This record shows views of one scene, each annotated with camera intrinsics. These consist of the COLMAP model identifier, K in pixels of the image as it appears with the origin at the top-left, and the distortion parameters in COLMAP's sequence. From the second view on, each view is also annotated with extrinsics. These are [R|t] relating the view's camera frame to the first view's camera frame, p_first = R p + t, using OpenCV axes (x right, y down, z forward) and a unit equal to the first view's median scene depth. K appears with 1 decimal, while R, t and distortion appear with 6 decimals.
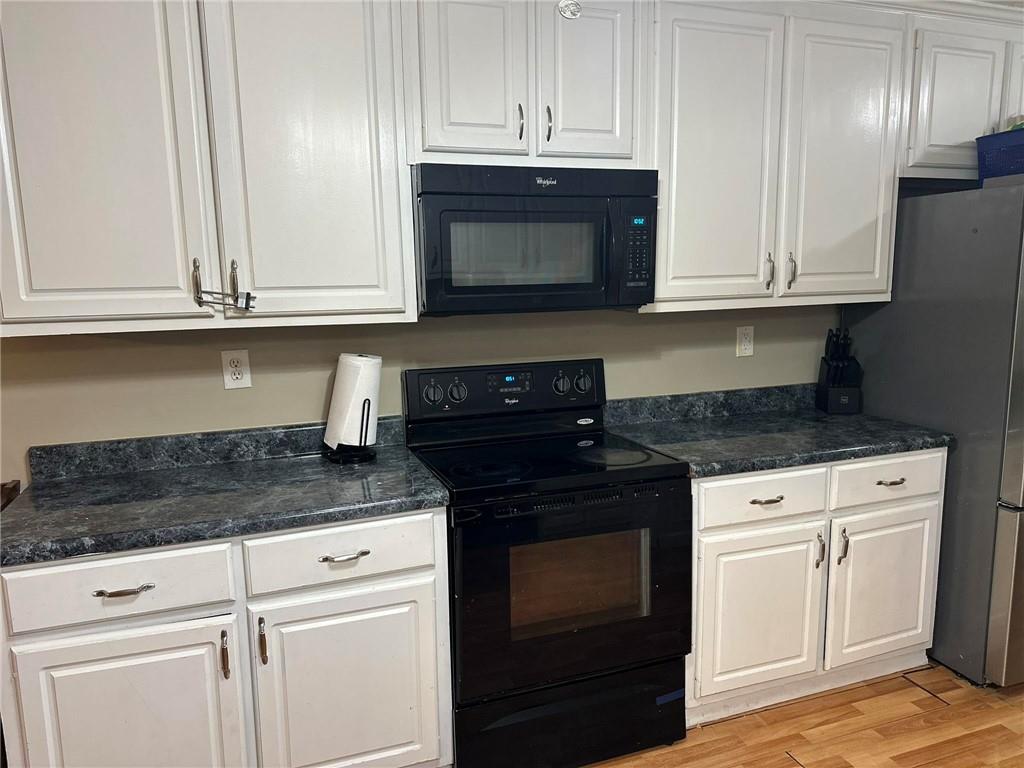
lens RADIAL K [[709.7, 0, 511.4], [0, 709.7, 390.0], [0, 0, 1]] dist [0.118964, -0.179102]
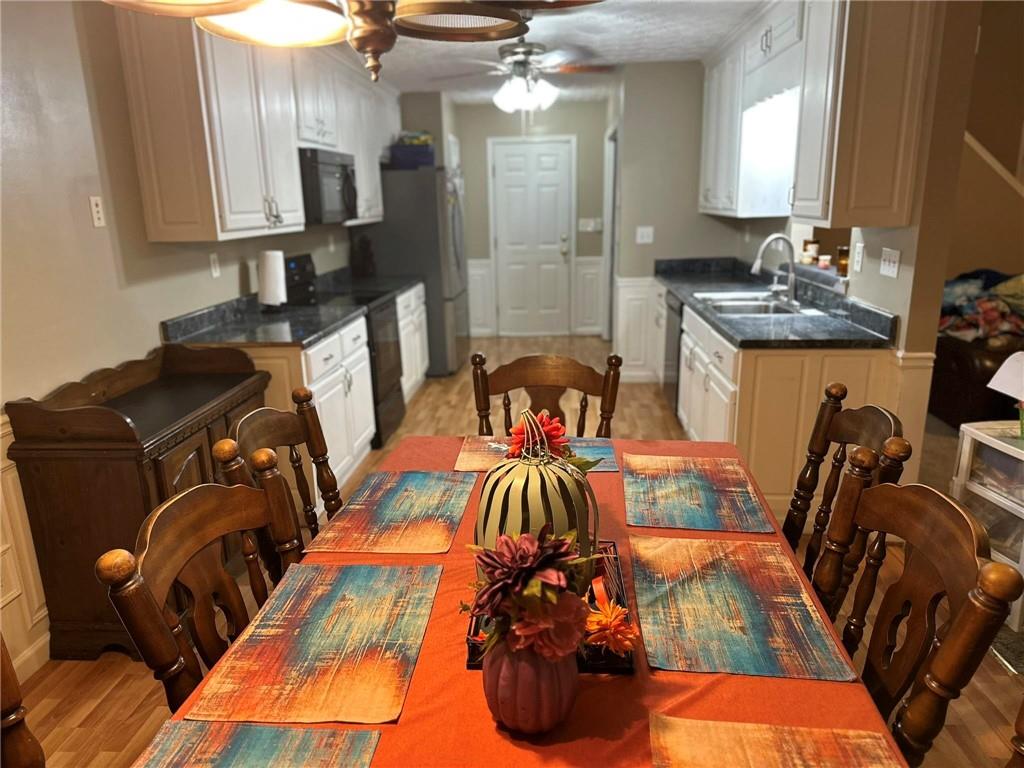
lens RADIAL K [[709.7, 0, 511.4], [0, 709.7, 390.0], [0, 0, 1]] dist [0.118964, -0.179102]
pose [[0.391952, -0.230441, 0.890657, -1.597445], [0.168907, 0.969689, 0.176558, 0.066634], [-0.904347, 0.081236, 0.418995, -0.250135]]
